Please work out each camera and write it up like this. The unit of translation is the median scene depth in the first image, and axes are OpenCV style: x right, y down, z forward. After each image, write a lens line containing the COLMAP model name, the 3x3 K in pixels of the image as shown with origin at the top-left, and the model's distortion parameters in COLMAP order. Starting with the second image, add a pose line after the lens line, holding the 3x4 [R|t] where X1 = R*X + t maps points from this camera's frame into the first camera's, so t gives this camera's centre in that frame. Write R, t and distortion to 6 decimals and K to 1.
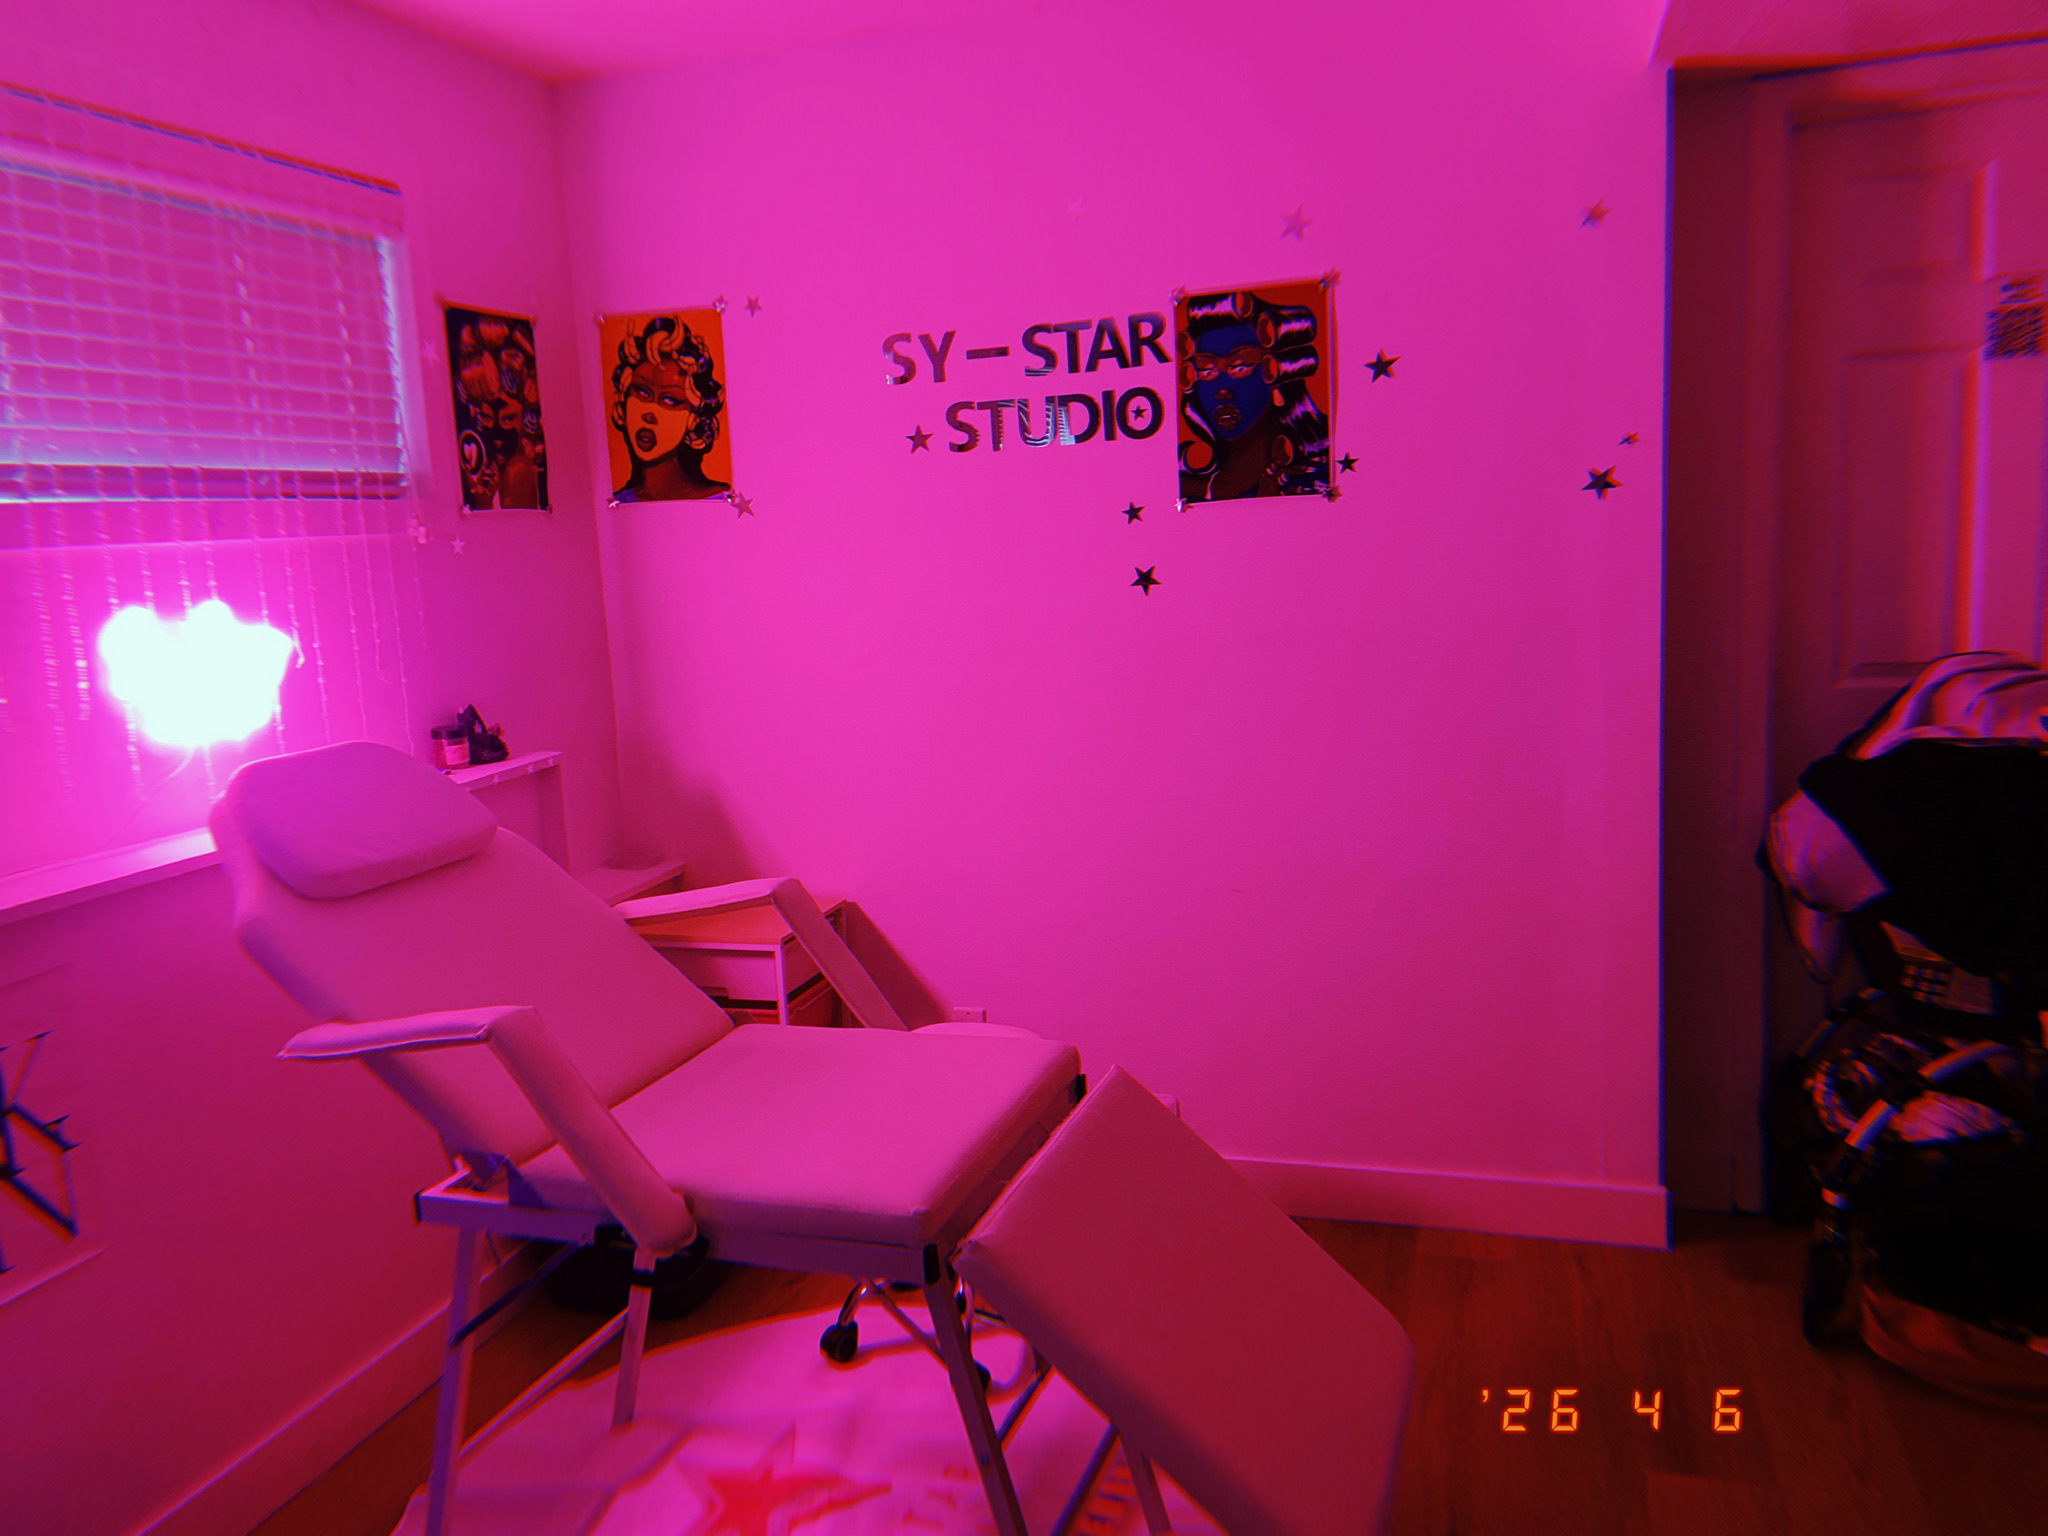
lens RADIAL K [[1563.4, 0, 1026.4], [0, 1563.4, 720.7], [0, 0, 1]] dist [0.090709, -0.144378]
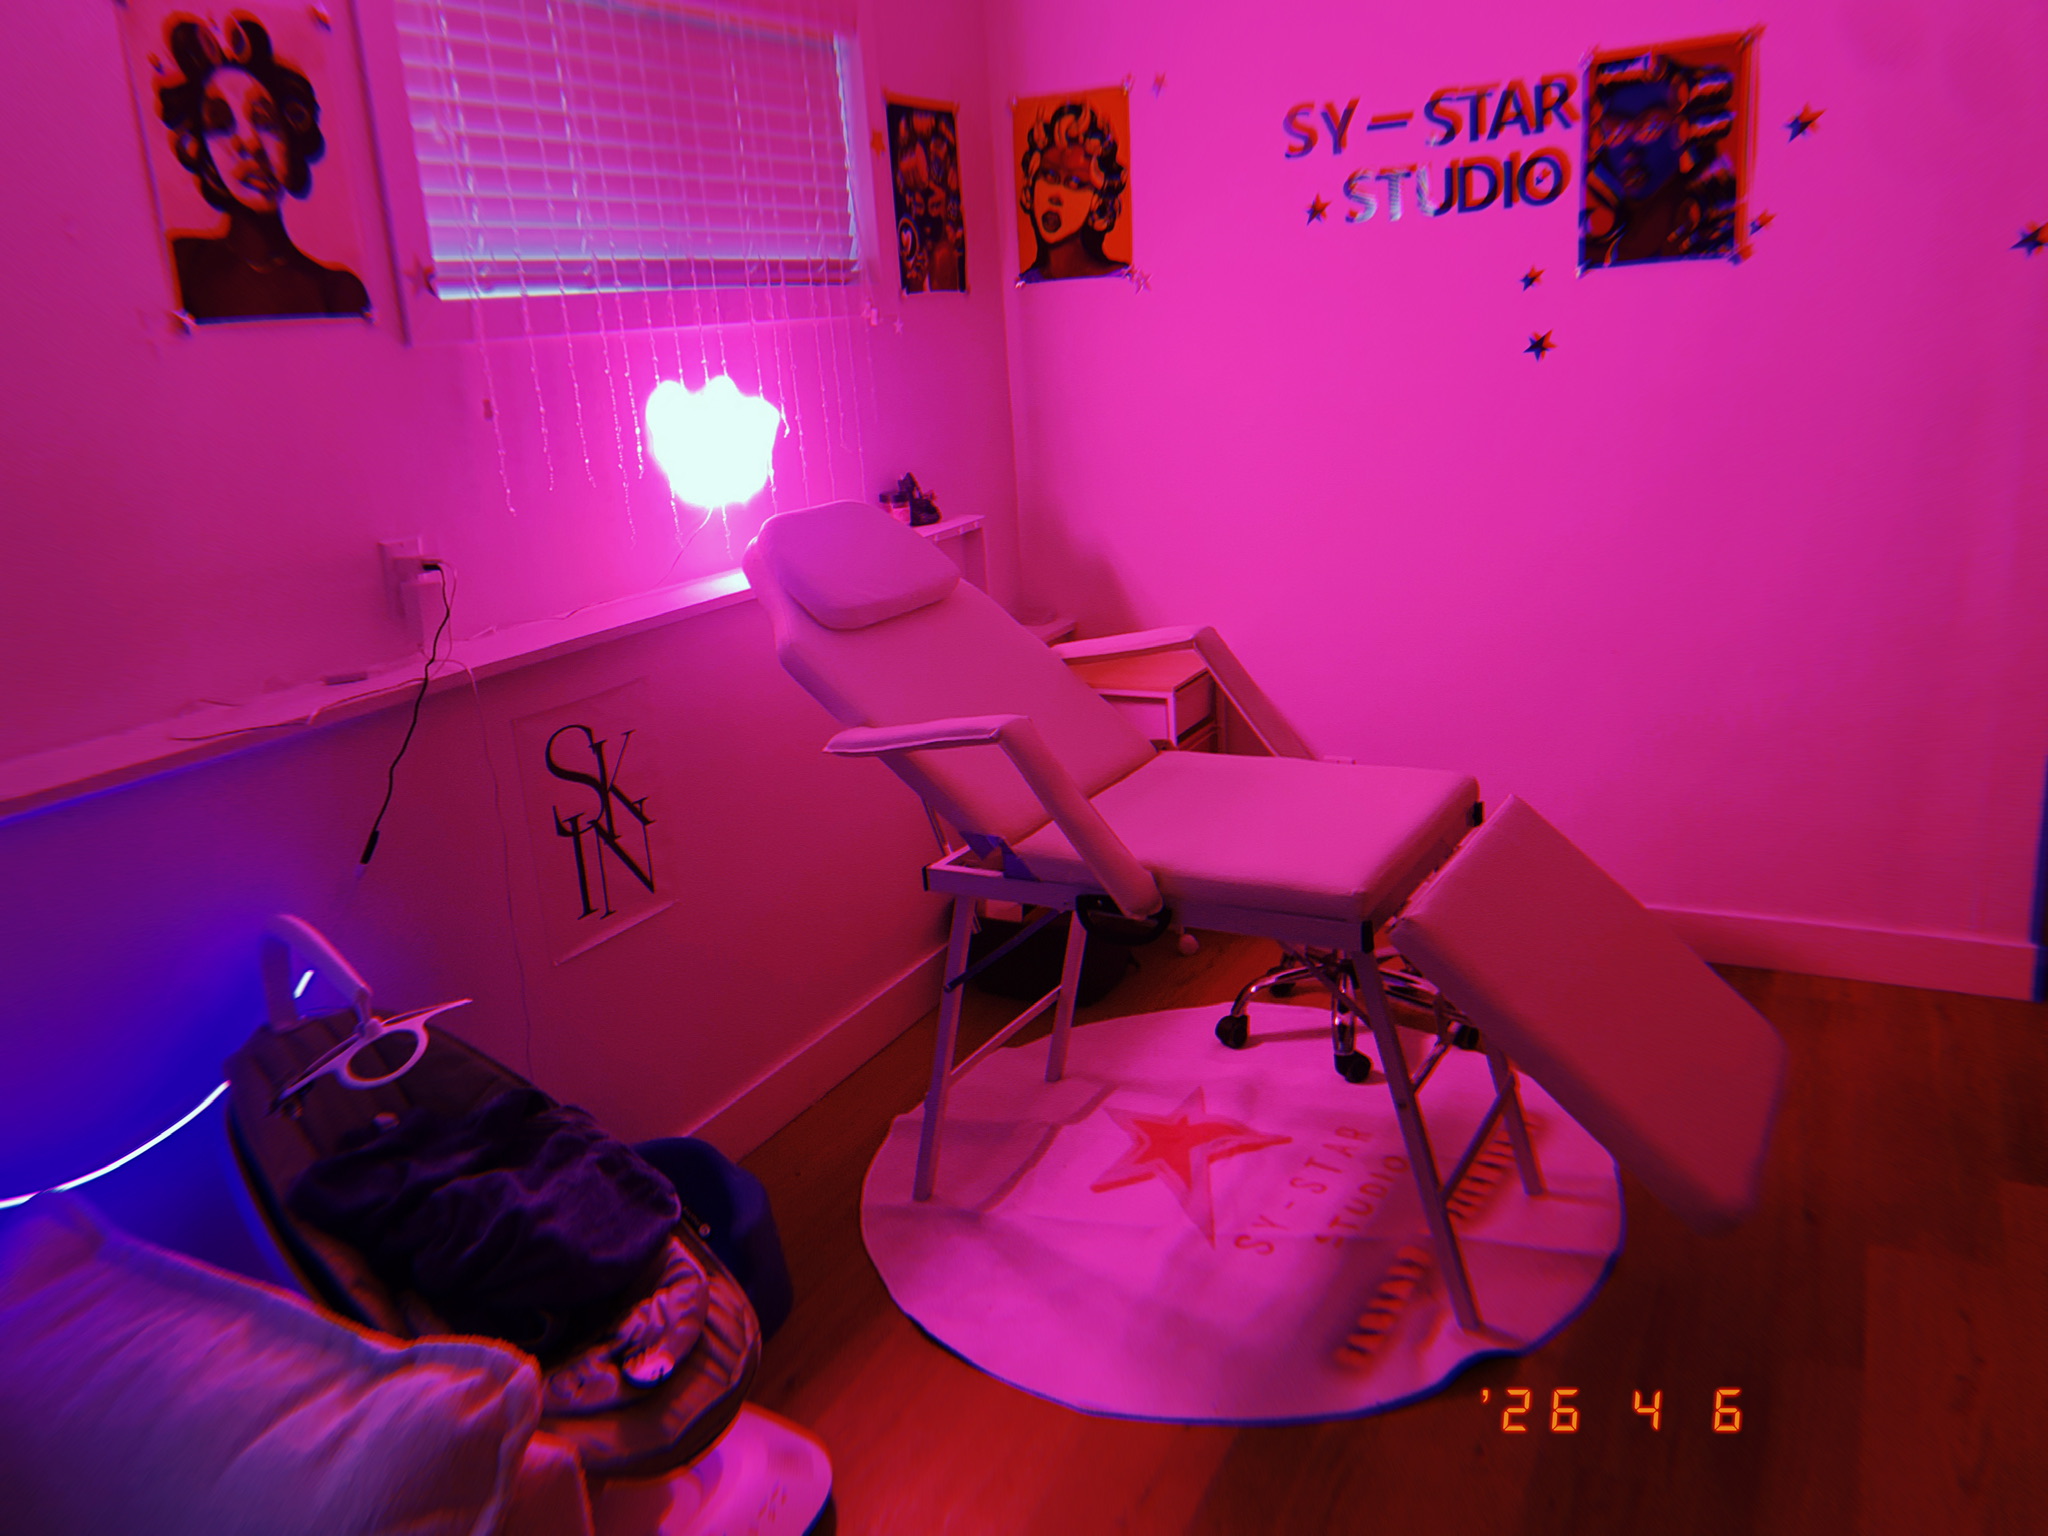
lens RADIAL K [[1567.9, 0, 1024.0], [0, 1567.9, 768.0], [0, 0, 1]] dist [-0.002023, -0.012089]
pose [[0.983041, 0.032928, -0.180403, -0.063183], [-0.003518, 0.986953, 0.160972, 0.018067], [0.183350, -0.157607, 0.970331, -0.104497]]
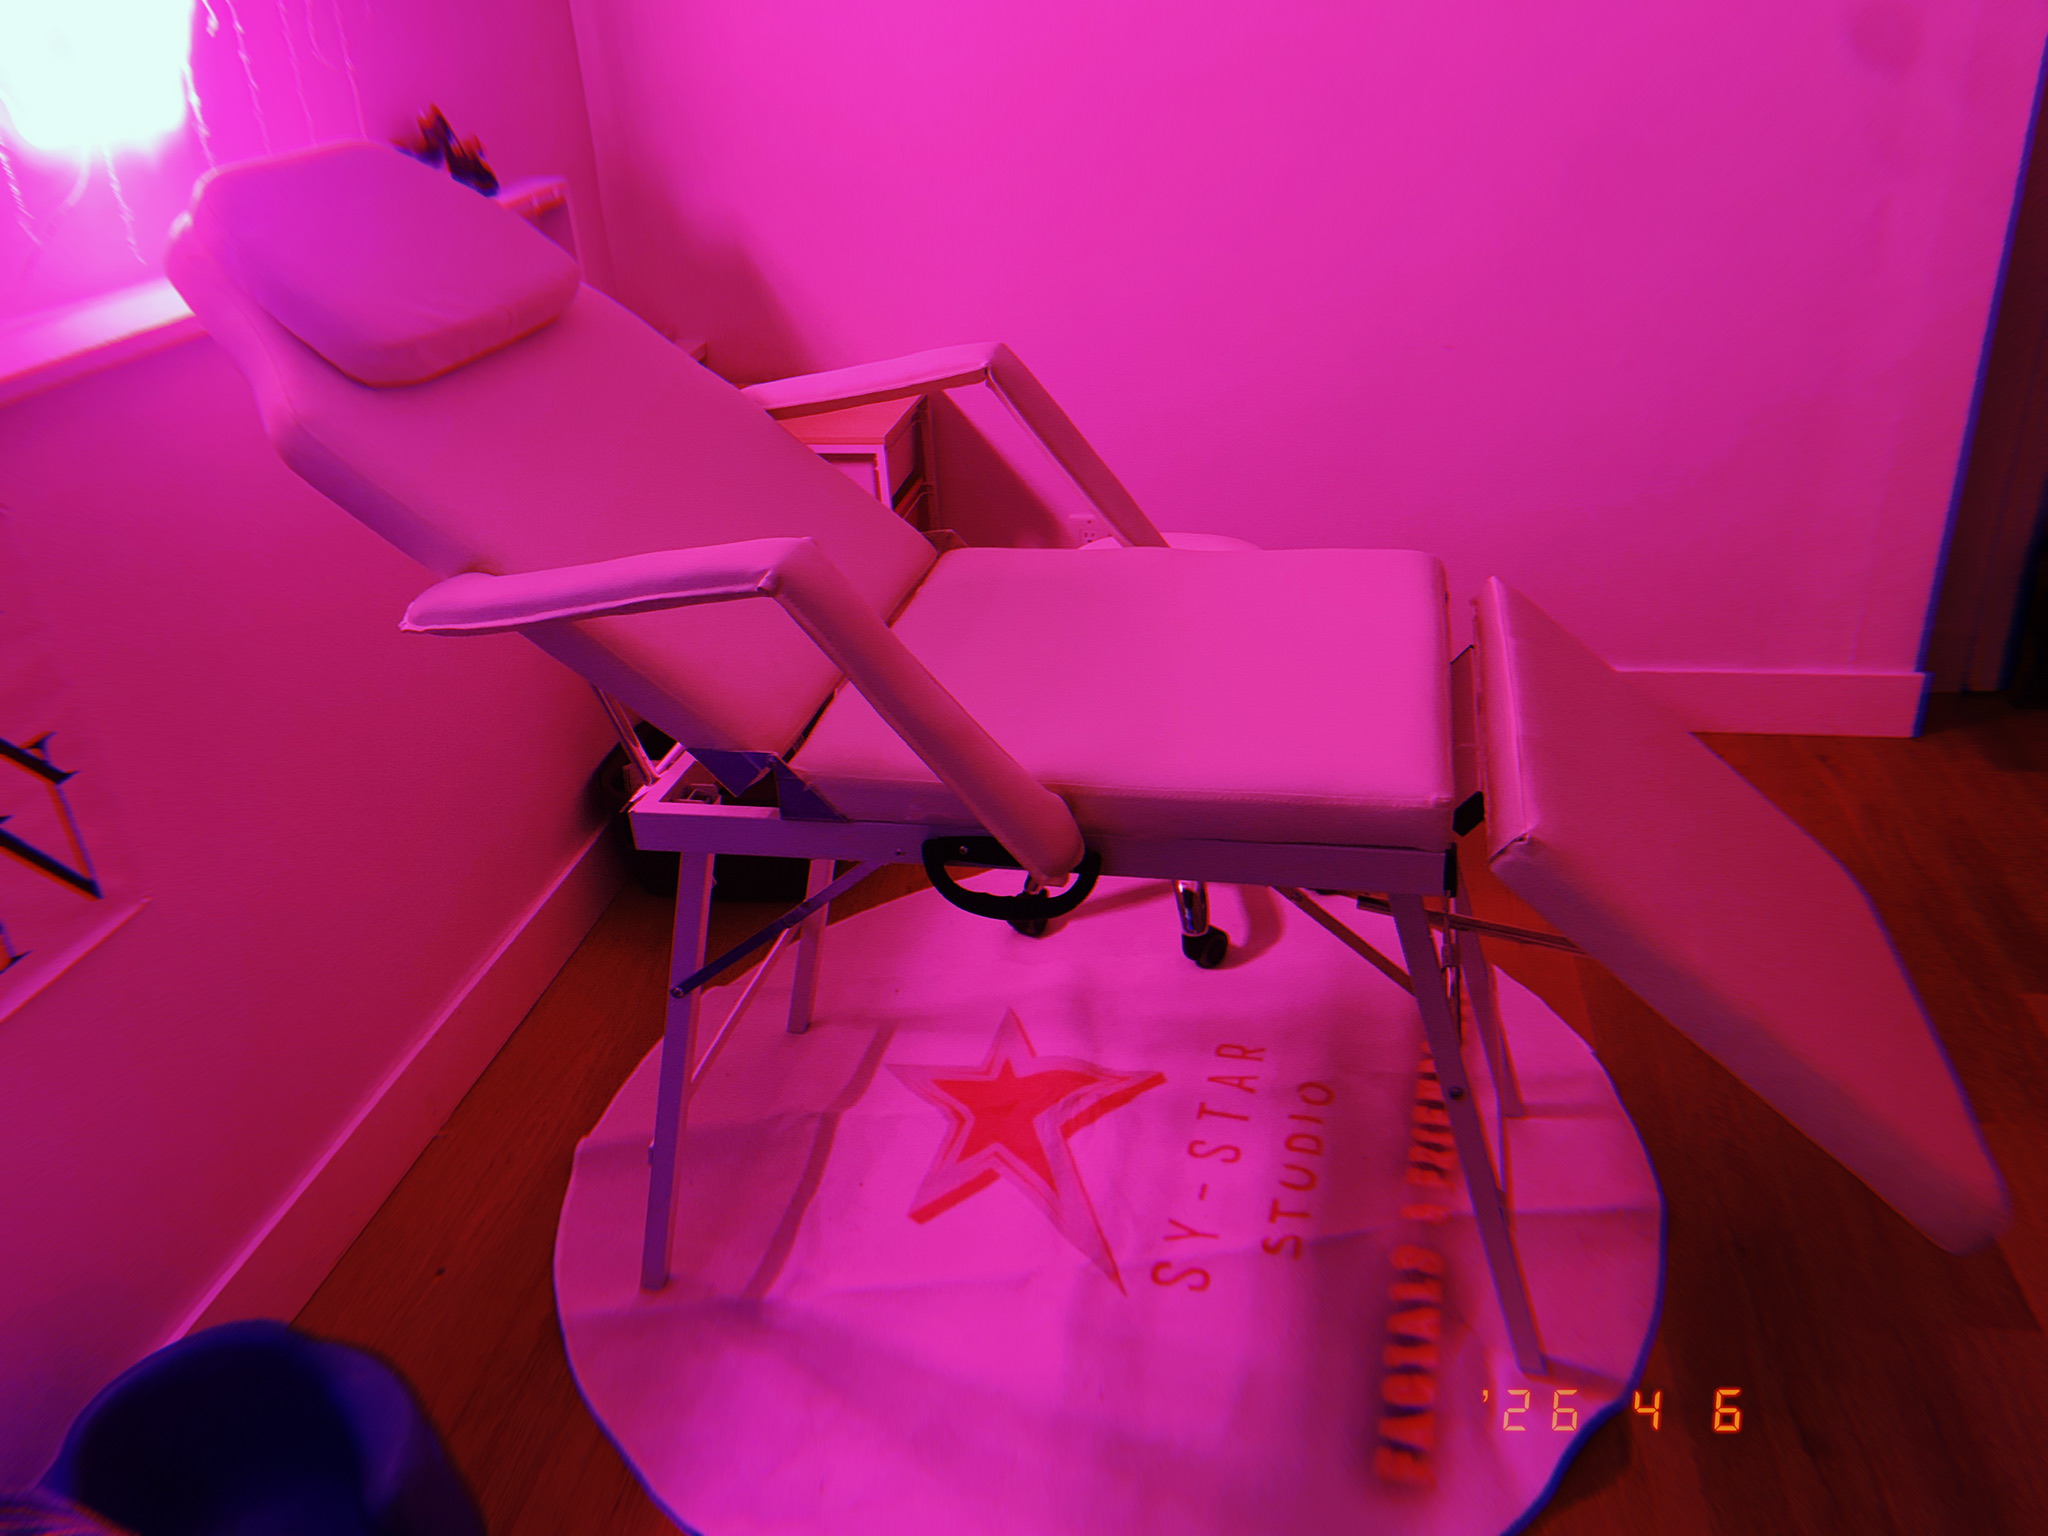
lens RADIAL K [[1548.6, 0, 1024.0], [0, 1548.6, 768.0], [0, 0, 1]] dist [0.044105, -0.082221]
pose [[0.991277, -0.068241, 0.112752, -0.194525], [0.026243, 0.940581, 0.338555, 0.037125], [-0.129156, -0.332643, 0.934167, 0.234693]]
